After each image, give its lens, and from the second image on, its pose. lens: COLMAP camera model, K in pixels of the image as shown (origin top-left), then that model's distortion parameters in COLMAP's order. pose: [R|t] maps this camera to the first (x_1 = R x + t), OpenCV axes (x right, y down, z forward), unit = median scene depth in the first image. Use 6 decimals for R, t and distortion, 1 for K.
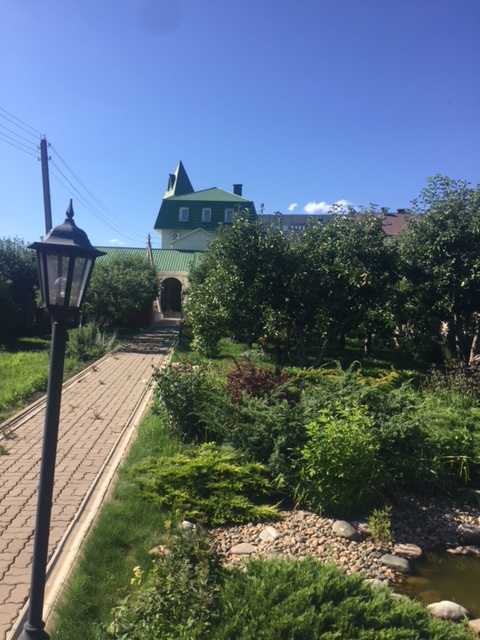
lens RADIAL K [[544.0, 0, 240.0], [0, 544.0, 320.0], [0, 0, 1]] dist [0.065031, -0.109142]
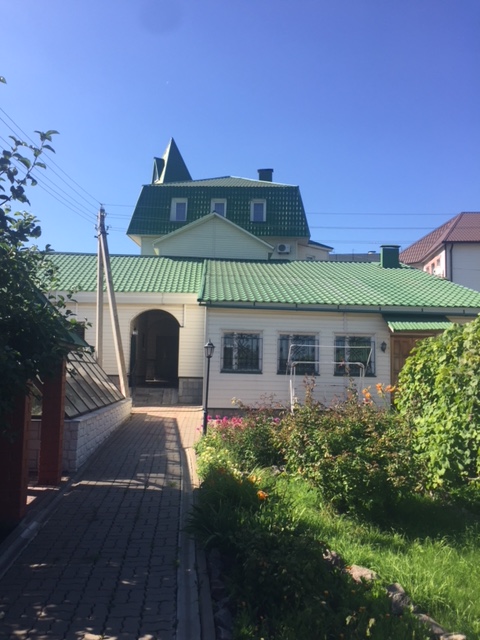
lens RADIAL K [[544.0, 0, 240.0], [0, 544.0, 320.0], [0, 0, 1]] dist [0.065031, -0.109142]
pose [[0.999726, -0.014510, 0.018368, -1.090914], [0.016075, 0.995981, -0.088110, -0.481787], [-0.017016, 0.088381, 0.995941, 9.281447]]
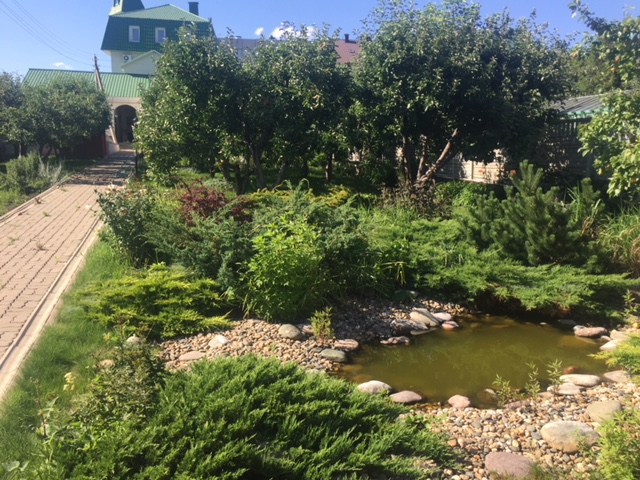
lens RADIAL K [[539.5, 0, 320.0], [0, 539.5, 240.0], [0, 0, 1]] dist [0.051504, -0.079935]
pose [[0.978342, -0.048963, 0.201120, 0.029819], [0.015320, 0.986084, 0.165543, 0.019349], [-0.206427, -0.158877, 0.965477, -0.008886]]
